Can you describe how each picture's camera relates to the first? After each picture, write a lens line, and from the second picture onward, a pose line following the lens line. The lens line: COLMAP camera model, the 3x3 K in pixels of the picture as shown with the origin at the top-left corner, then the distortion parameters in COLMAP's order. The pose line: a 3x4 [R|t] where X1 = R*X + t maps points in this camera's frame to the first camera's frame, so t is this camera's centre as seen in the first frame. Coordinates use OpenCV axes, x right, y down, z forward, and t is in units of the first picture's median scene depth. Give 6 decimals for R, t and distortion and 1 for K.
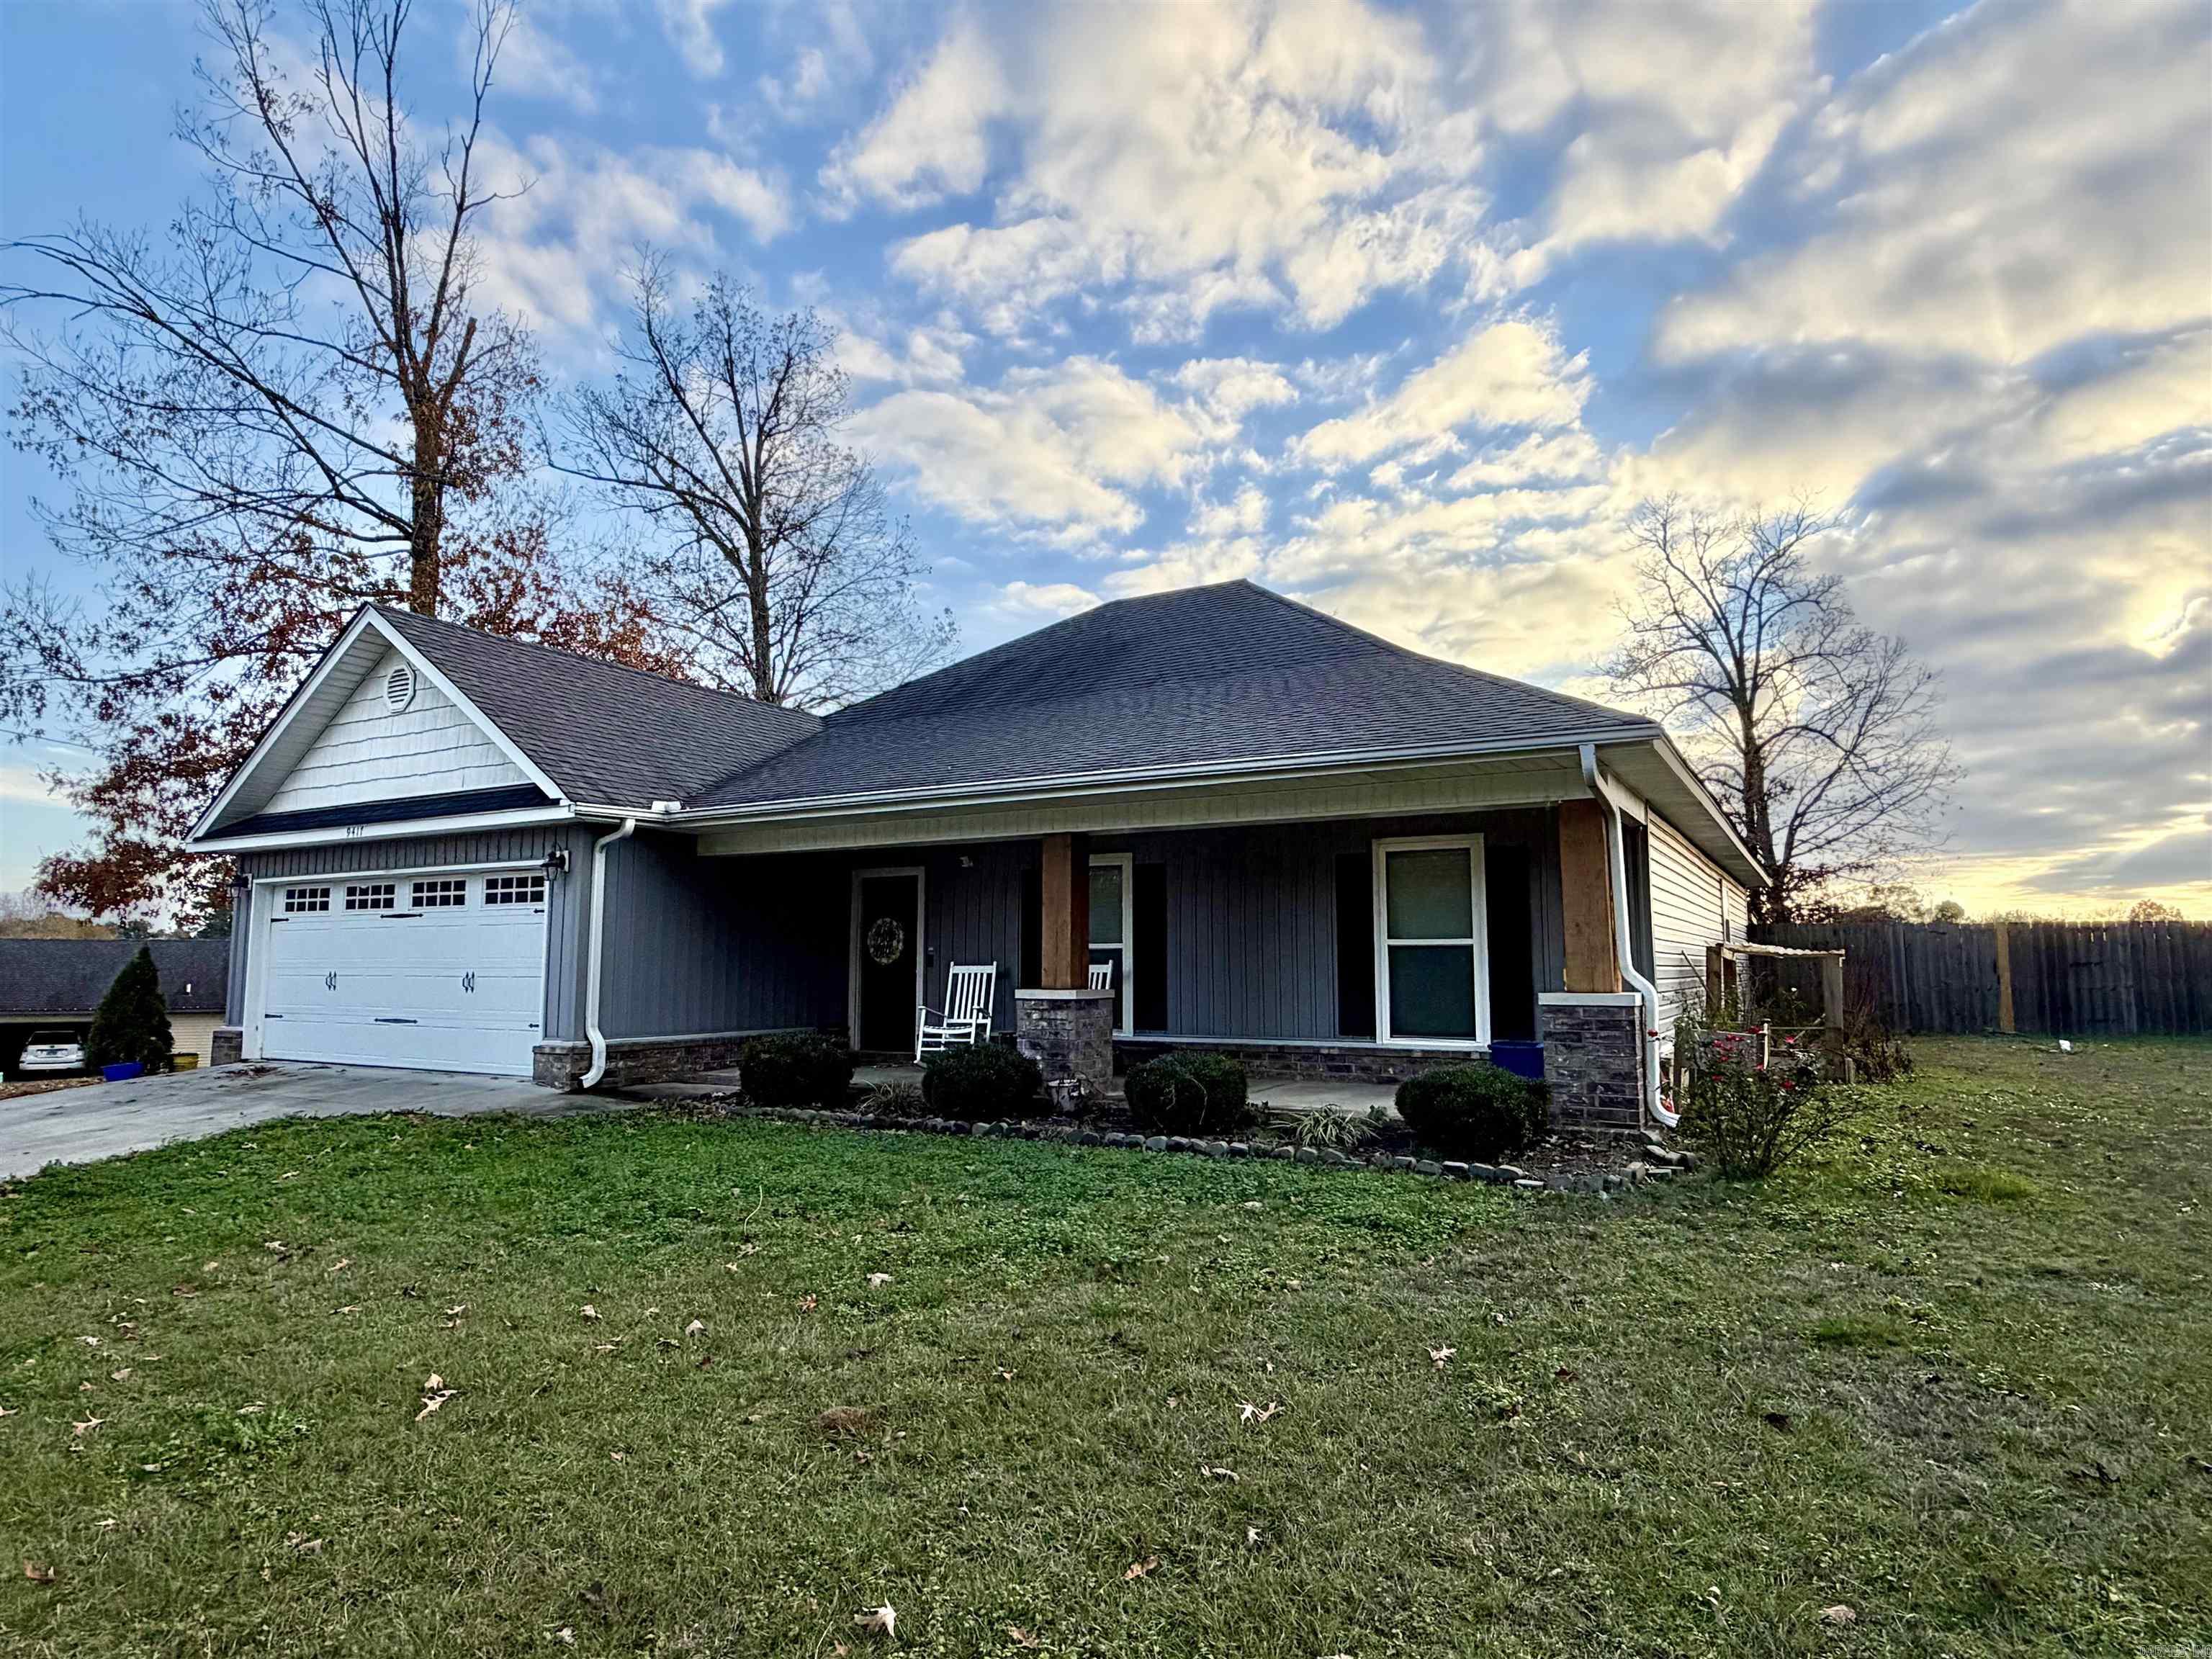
lens RADIAL K [[1206.1, 0, 1106.9], [0, 1206.1, 834.2], [0, 0, 1]] dist [-0.001293, 0.000020]
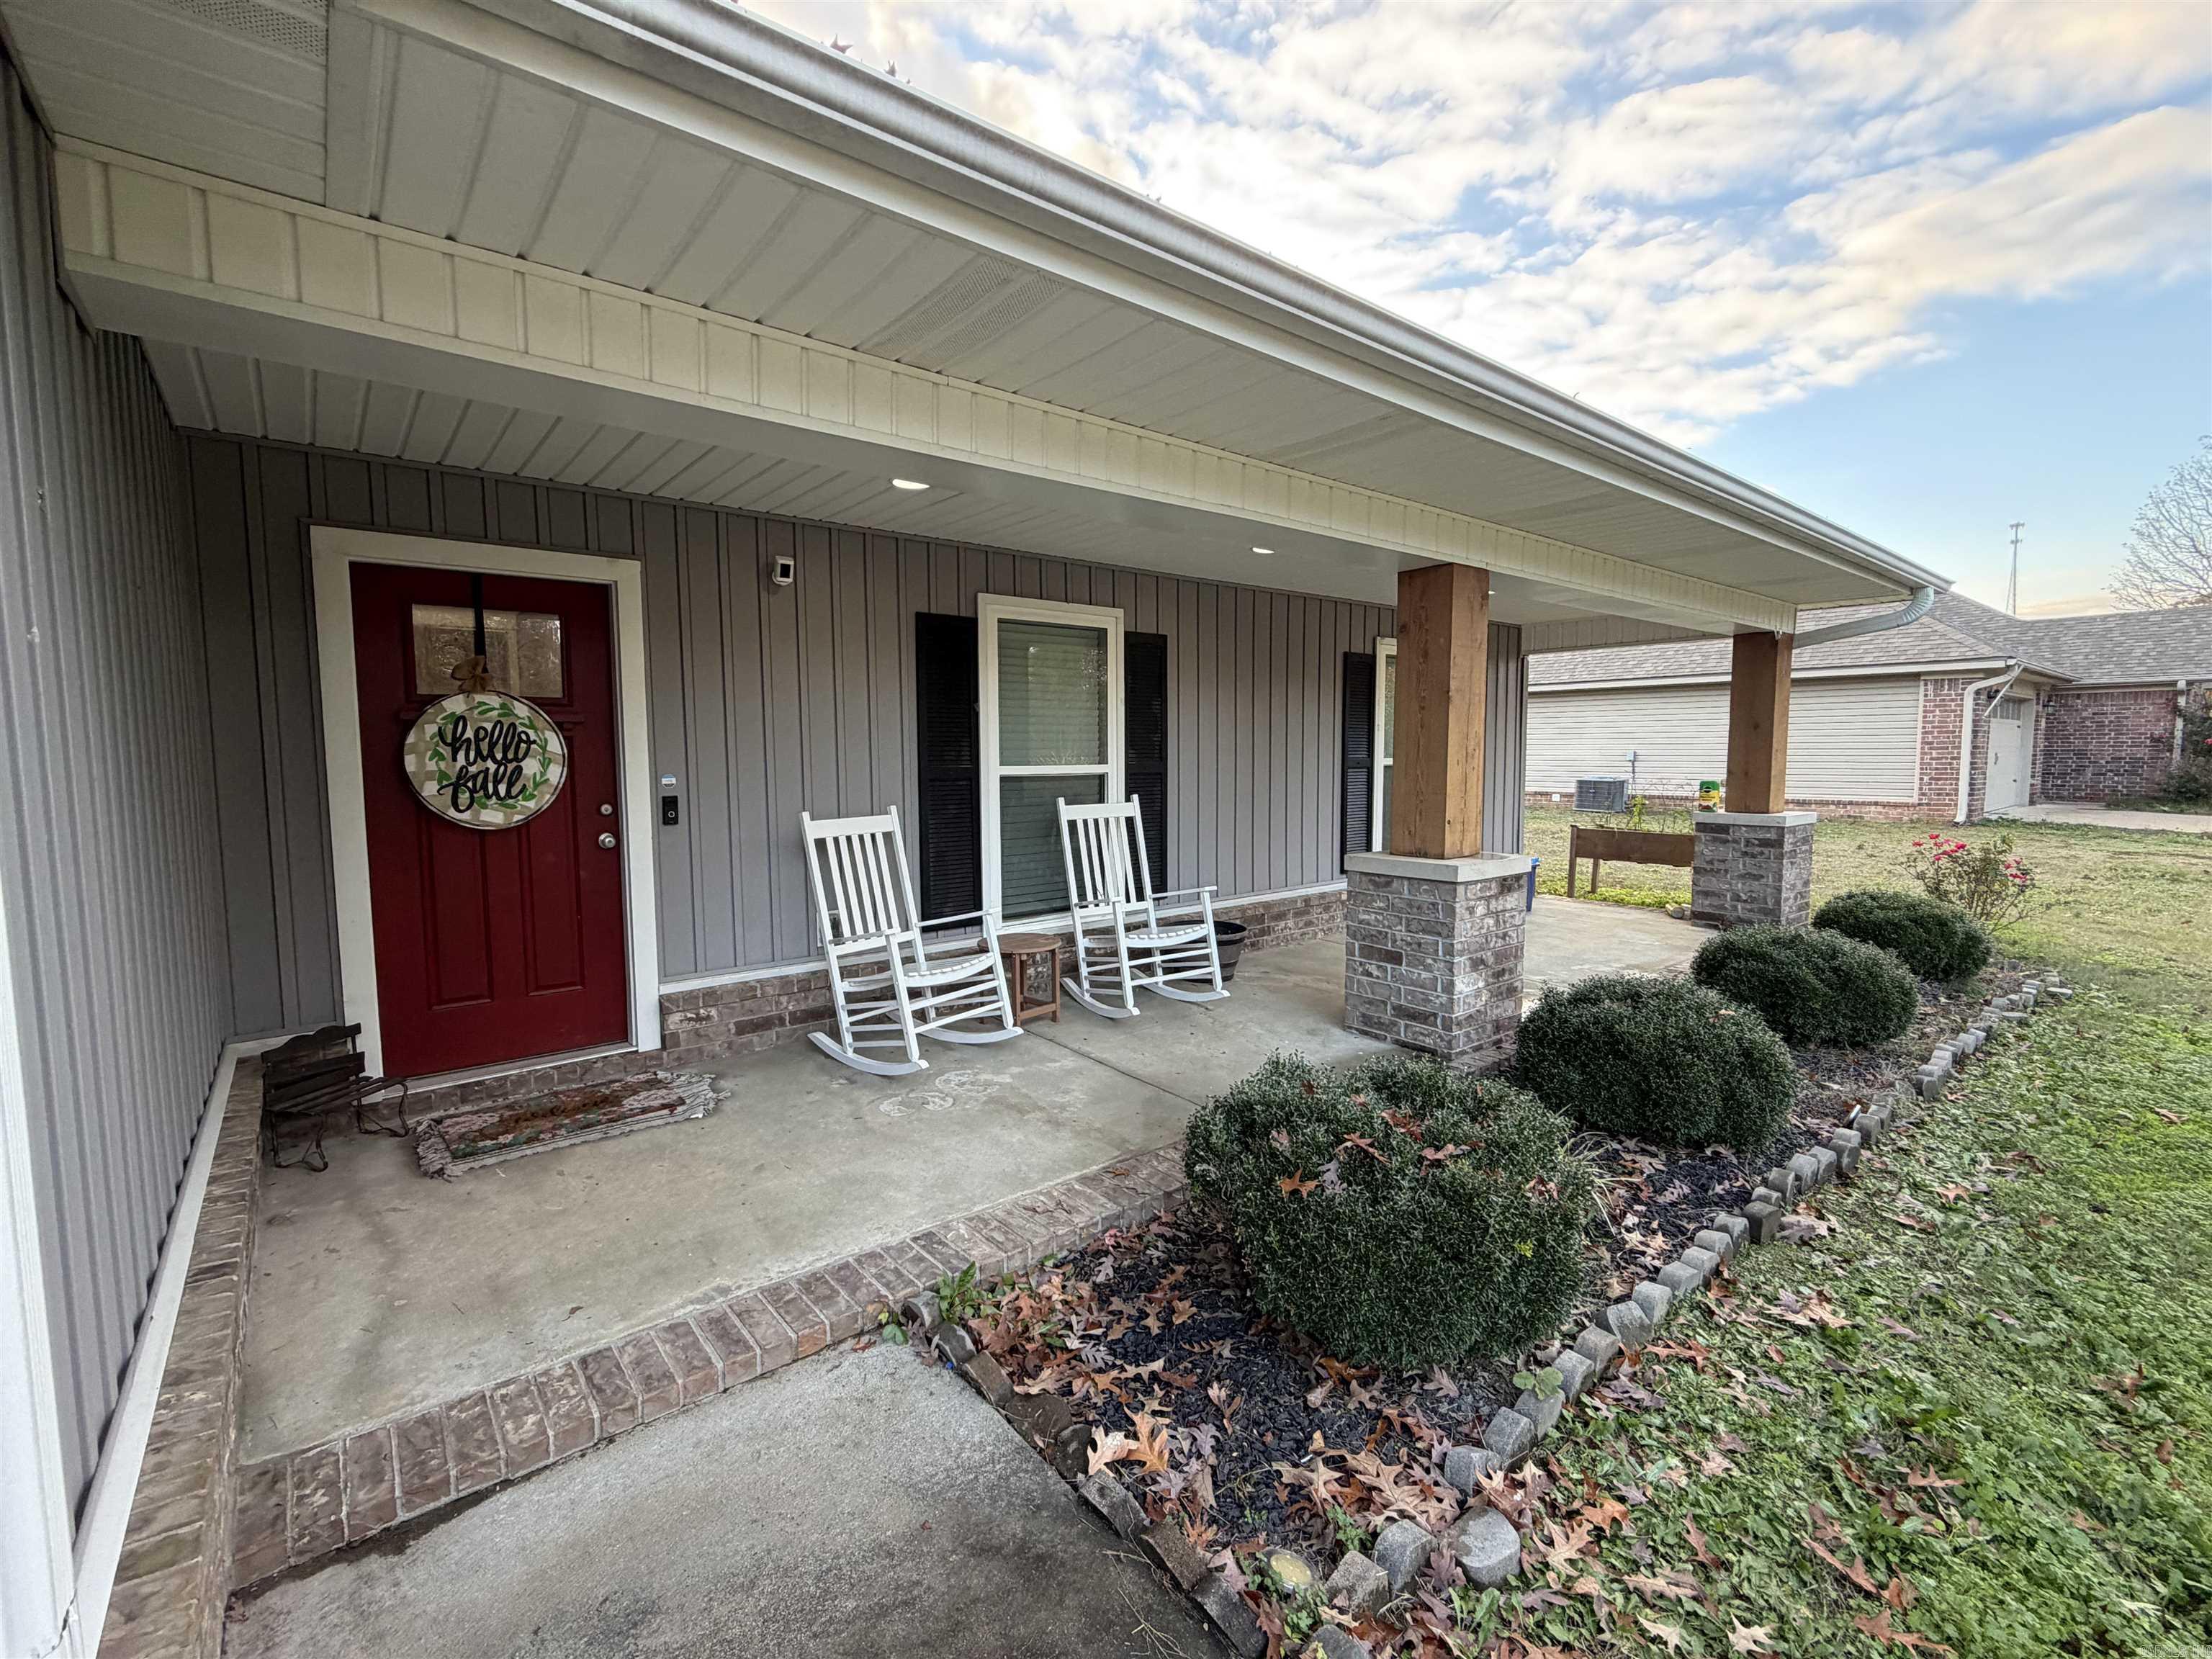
lens RADIAL K [[983.1, 0, 1111.2], [0, 983.1, 829.3], [0, 0, 1]] dist [0.000477, 0.000024]
pose [[0.347544, -0.078104, 0.934405, -0.408792], [-0.097753, 0.988077, 0.118949, 0.061881], [-0.932554, -0.132681, 0.335765, 0.790603]]
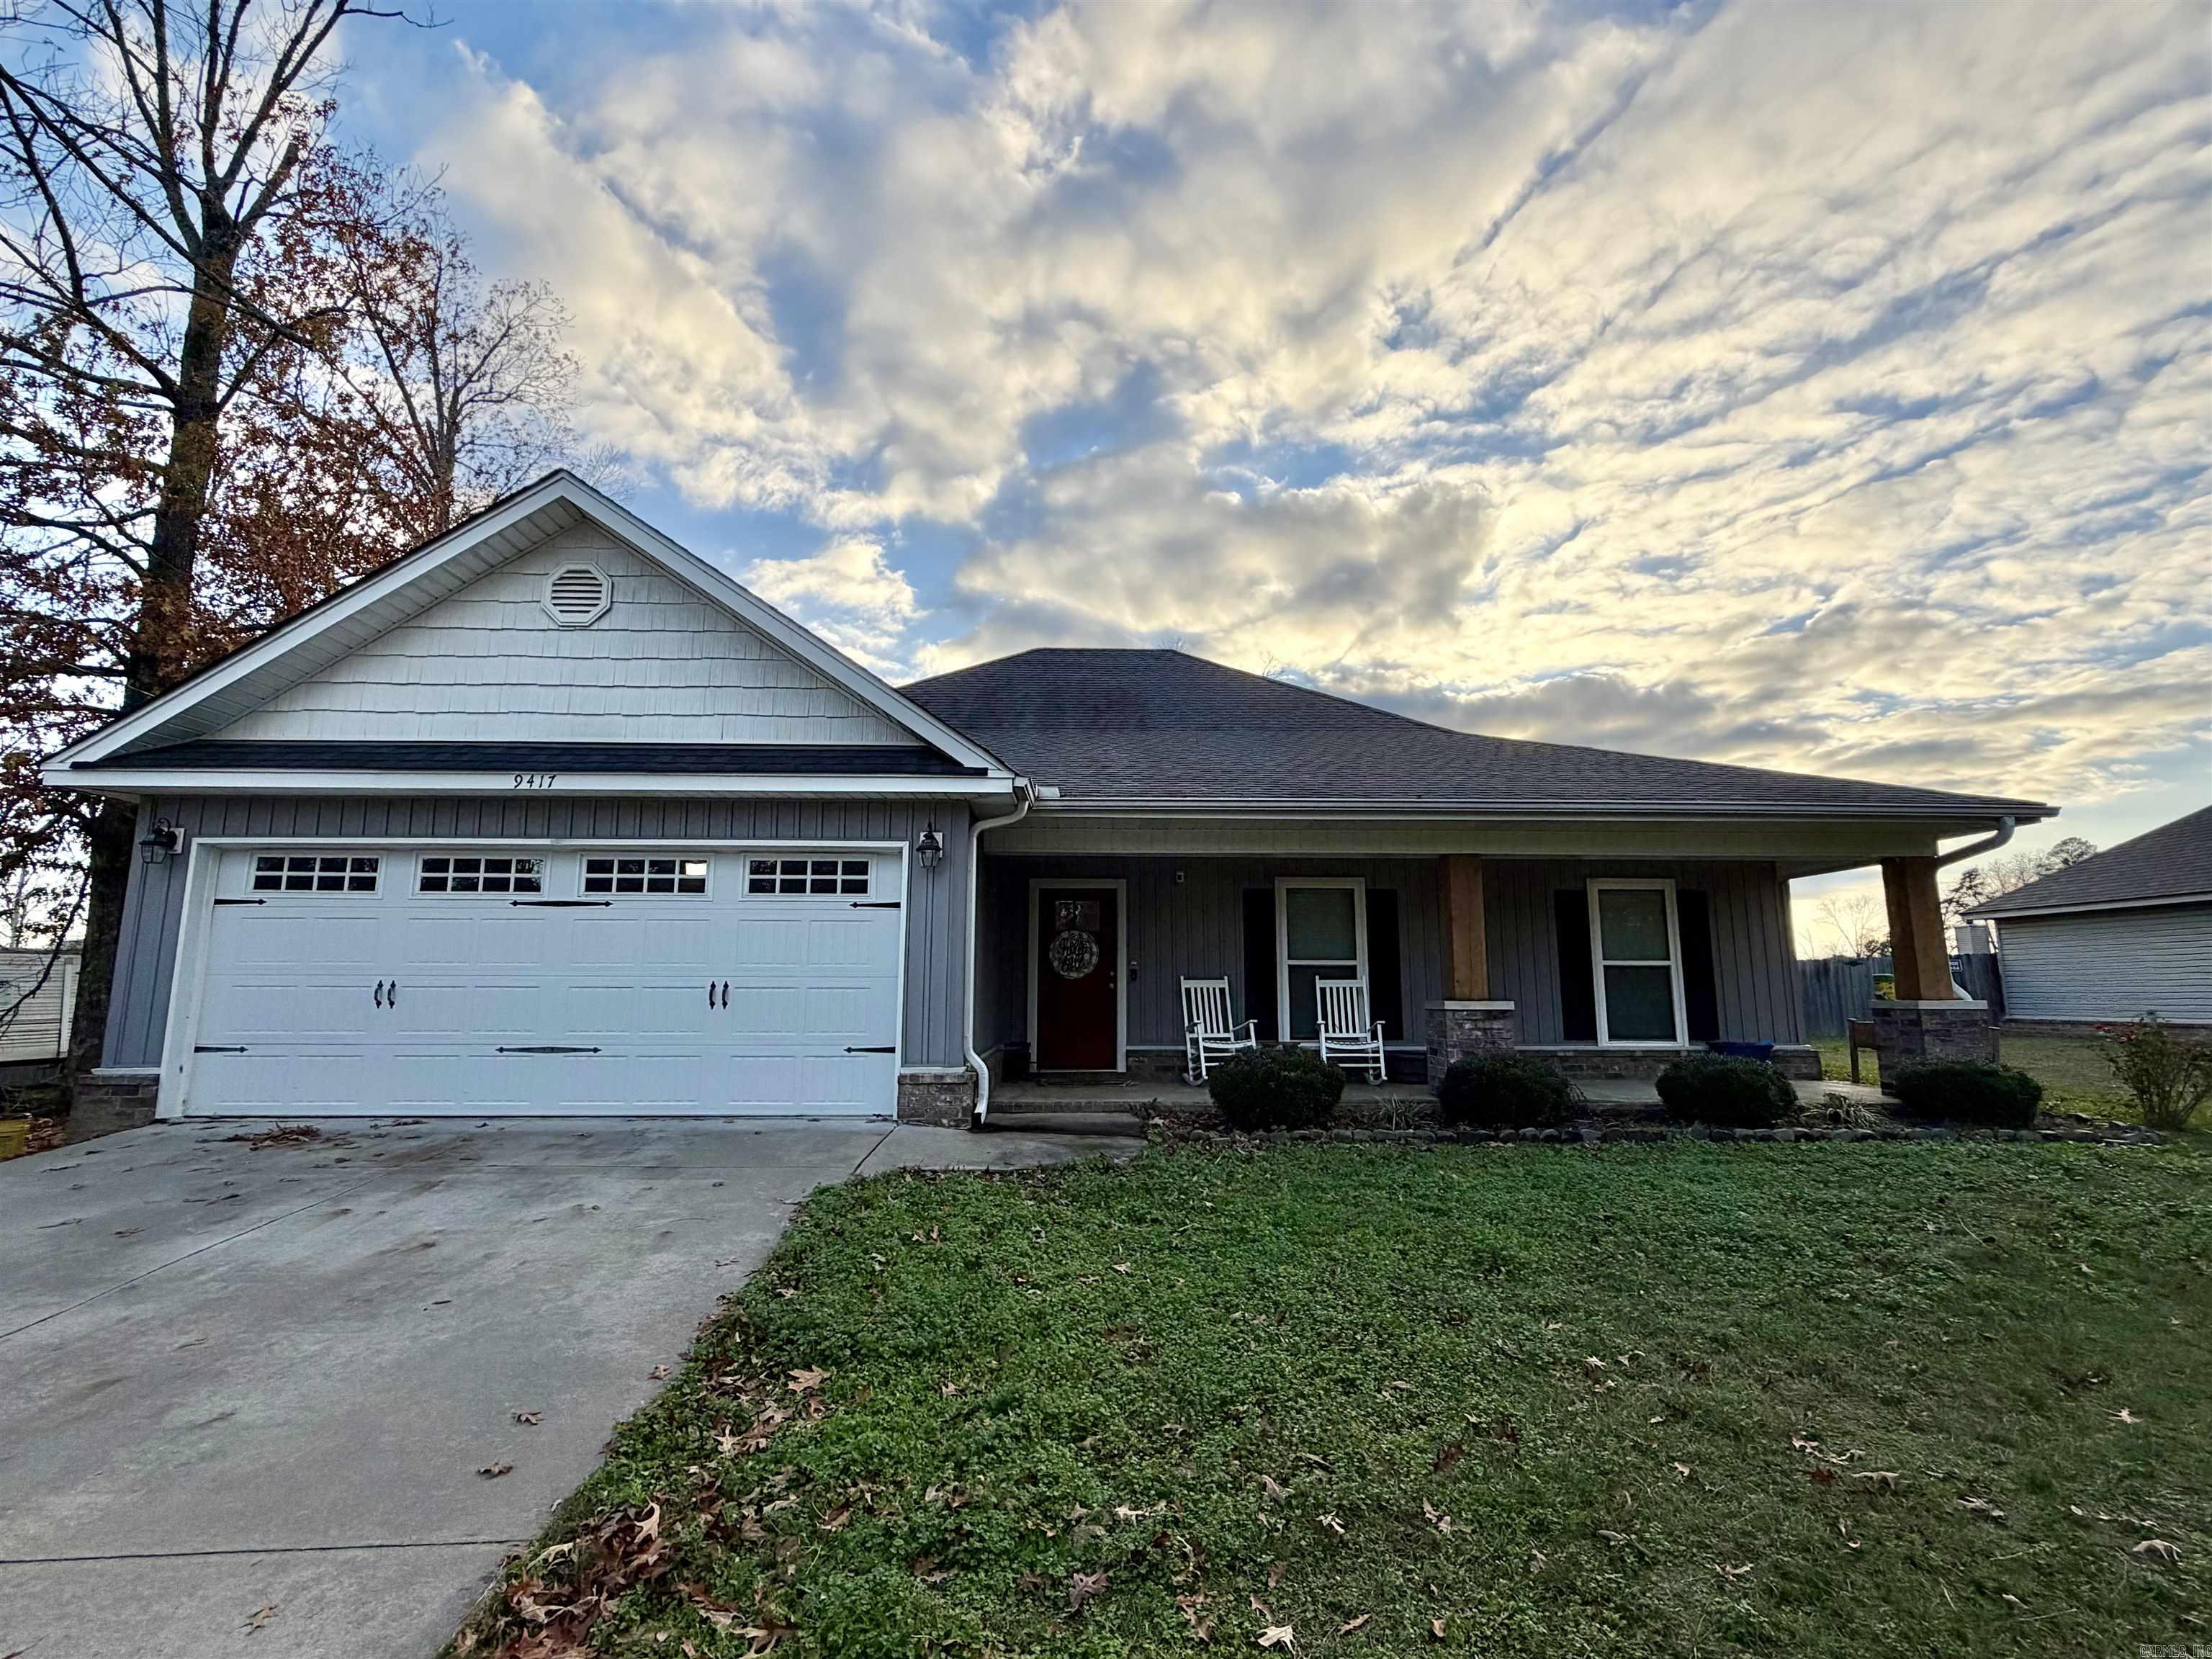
lens RADIAL K [[1050.5, 0, 1101.2], [0, 1050.5, 825.1], [0, 0, 1]] dist [-0.000884, -0.000121]
pose [[0.854127, 0.085436, 0.512999, -0.640681], [-0.059598, 0.995995, -0.066647, 0.043831], [-0.516639, 0.026352, 0.855798, 0.292990]]
